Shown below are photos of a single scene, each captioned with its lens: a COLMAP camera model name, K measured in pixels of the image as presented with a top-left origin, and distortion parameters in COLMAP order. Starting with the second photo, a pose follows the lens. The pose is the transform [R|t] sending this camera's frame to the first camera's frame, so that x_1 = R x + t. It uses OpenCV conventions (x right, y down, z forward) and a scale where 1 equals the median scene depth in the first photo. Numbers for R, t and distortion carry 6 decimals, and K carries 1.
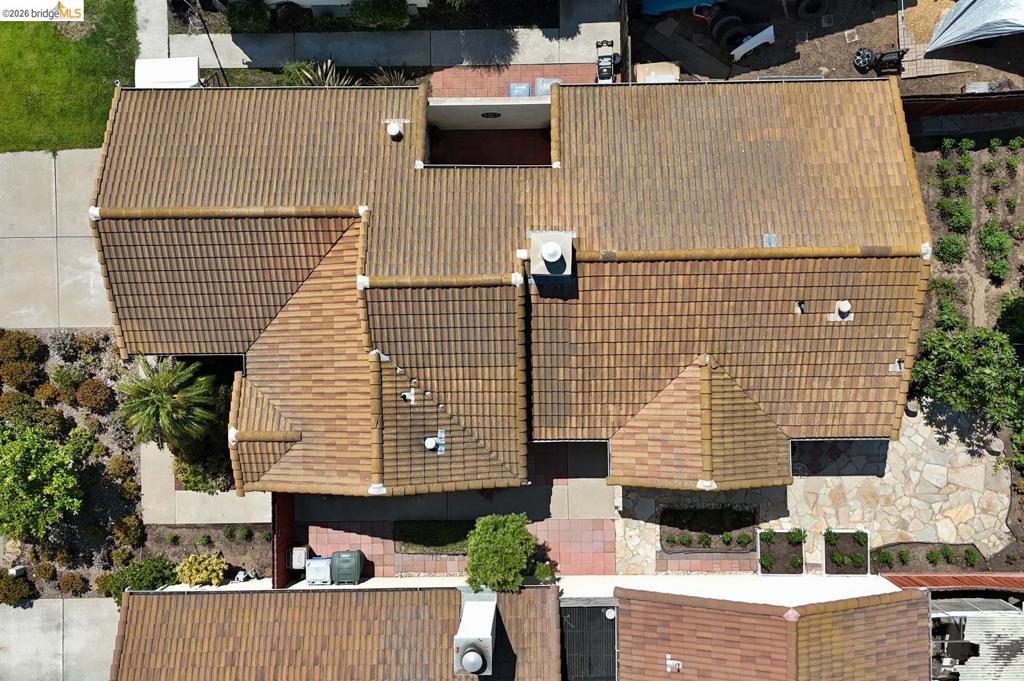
lens RADIAL K [[973.3, 0, 531.2], [0, 973.3, 369.9], [0, 0, 1]] dist [0.073730, -0.081859]
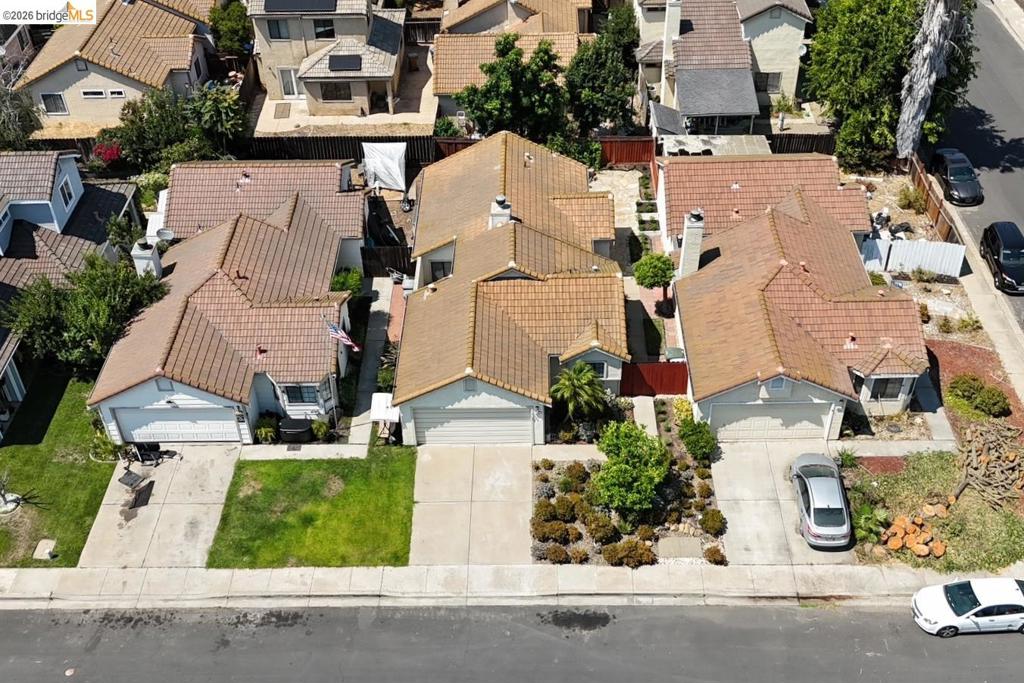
lens RADIAL K [[1101.6, 0, 518.4], [0, 1101.6, 392.4], [0, 0, 1]] dist [0.146714, -0.330834]
pose [[0.018083, -0.652942, 0.757192, -1.843968], [0.999130, -0.016659, -0.038226, 0.003381], [0.037573, 0.757225, 0.652073, -0.236013]]
